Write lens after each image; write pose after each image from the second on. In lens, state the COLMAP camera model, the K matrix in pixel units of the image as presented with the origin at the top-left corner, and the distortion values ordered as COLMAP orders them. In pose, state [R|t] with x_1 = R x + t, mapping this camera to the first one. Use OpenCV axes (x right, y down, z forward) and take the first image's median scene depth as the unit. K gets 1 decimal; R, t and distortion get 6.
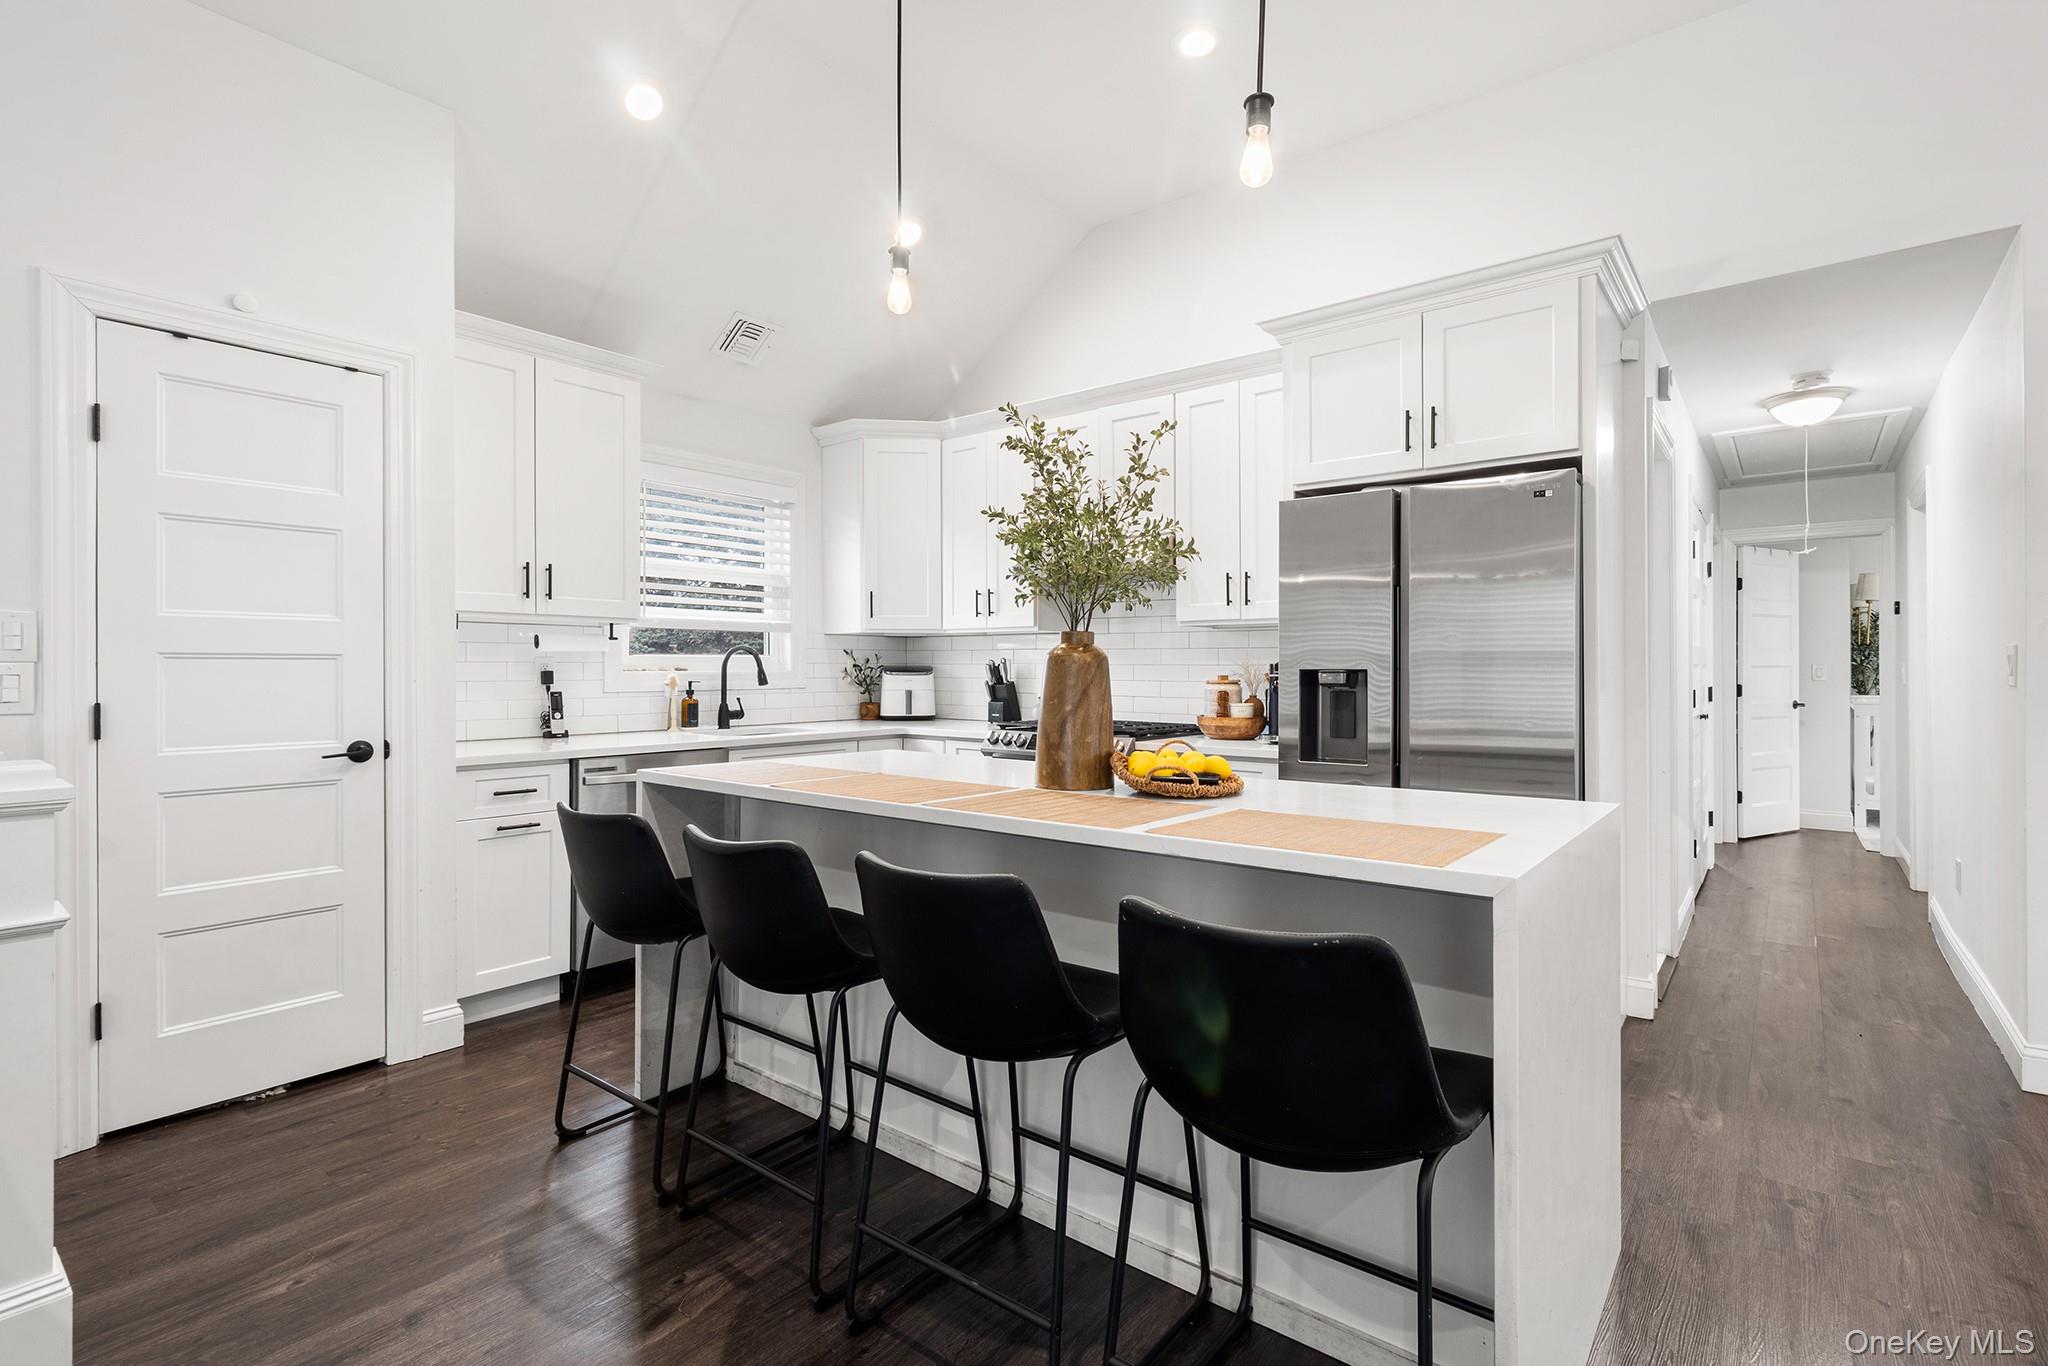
lens RADIAL K [[946.8, 0, 1030.6], [0, 946.8, 673.0], [0, 0, 1]] dist [0.001293, -0.000443]
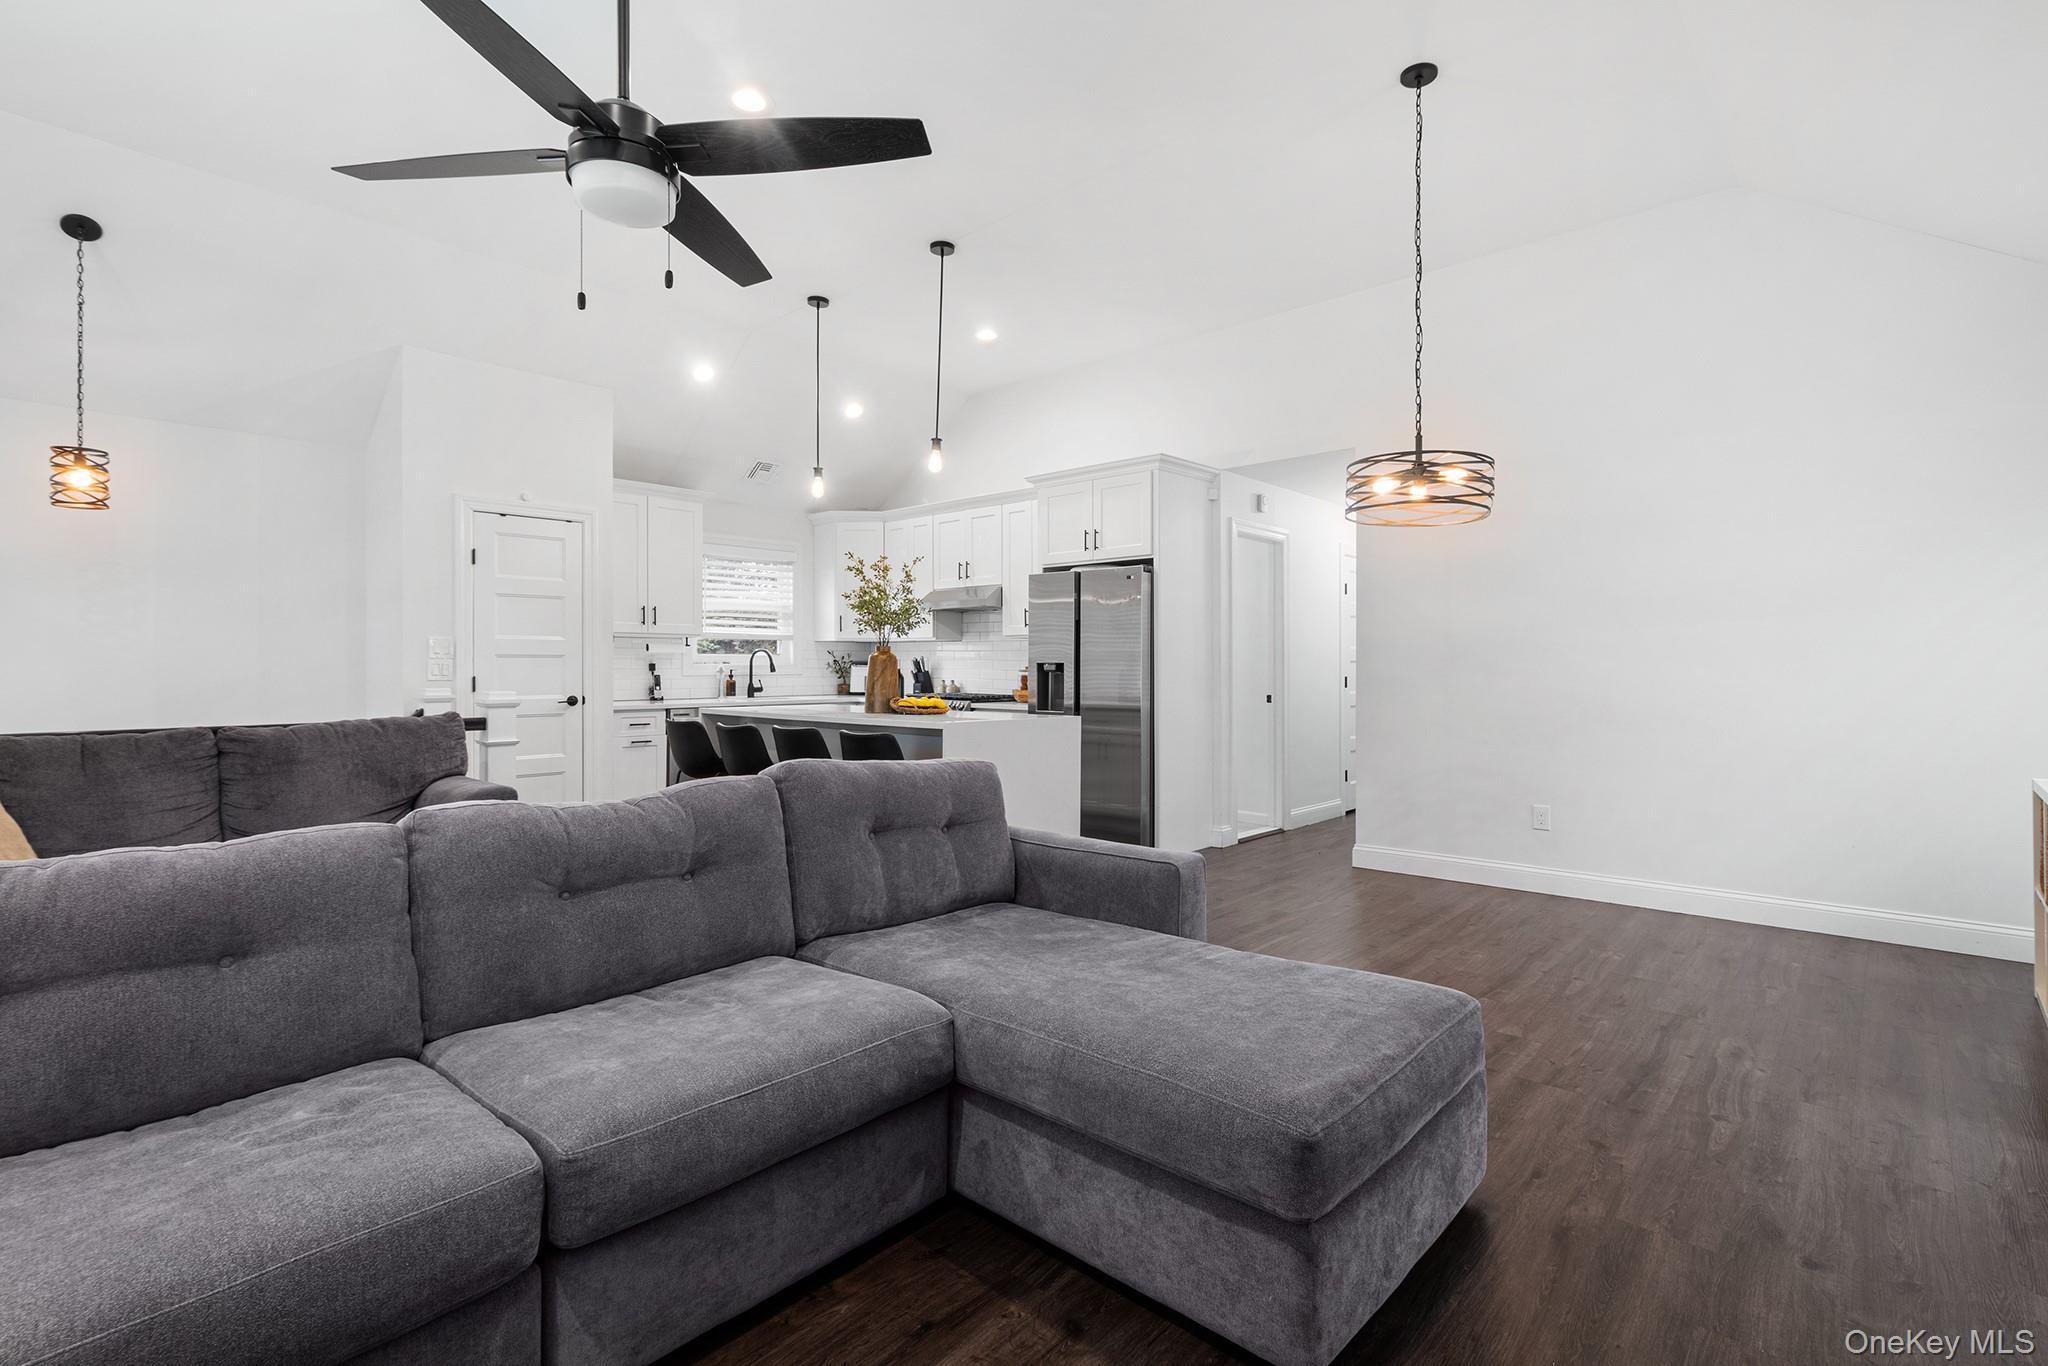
lens RADIAL K [[946.8, 0, 1030.6], [0, 946.8, 671.0], [0, 0, 1]] dist [0.001293, -0.000443]
pose [[0.997870, 0.002538, -0.065183, 0.328274], [-0.002378, 0.999994, 0.002520, 0.006185], [0.065189, -0.002359, 0.997870, -0.757290]]
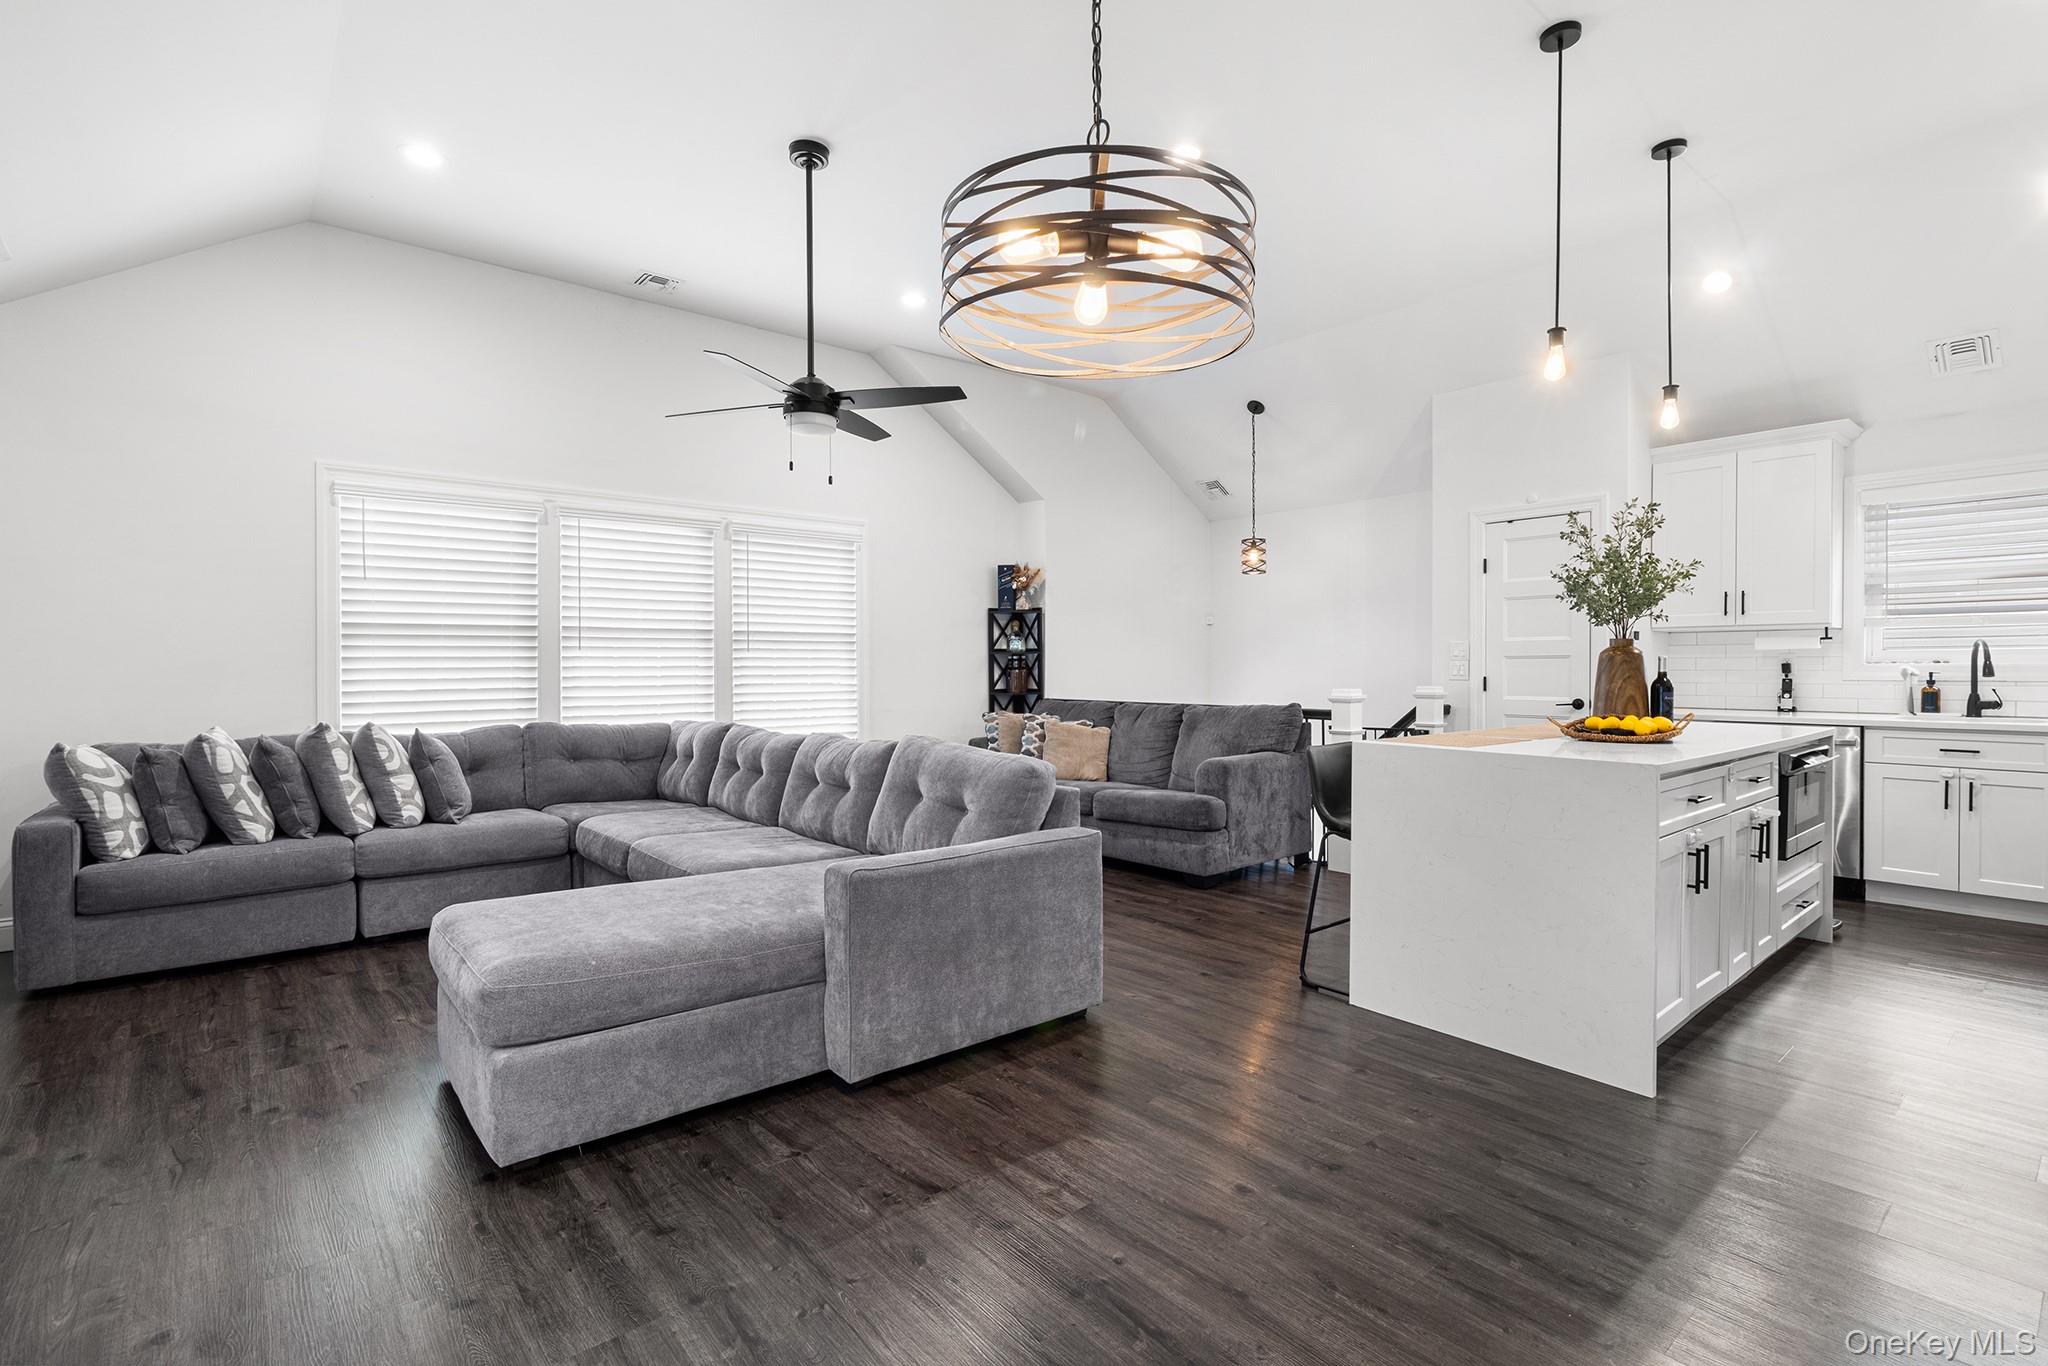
lens RADIAL K [[946.8, 0, 1038.6], [0, 946.8, 679.2], [0, 0, 1]] dist [0.001293, -0.000443]
pose [[-0.199060, 0.014615, -0.979878, 1.051455], [-0.000433, 0.999887, 0.015002, 0.000590], [0.979987, 0.003410, -0.199031, 0.204629]]
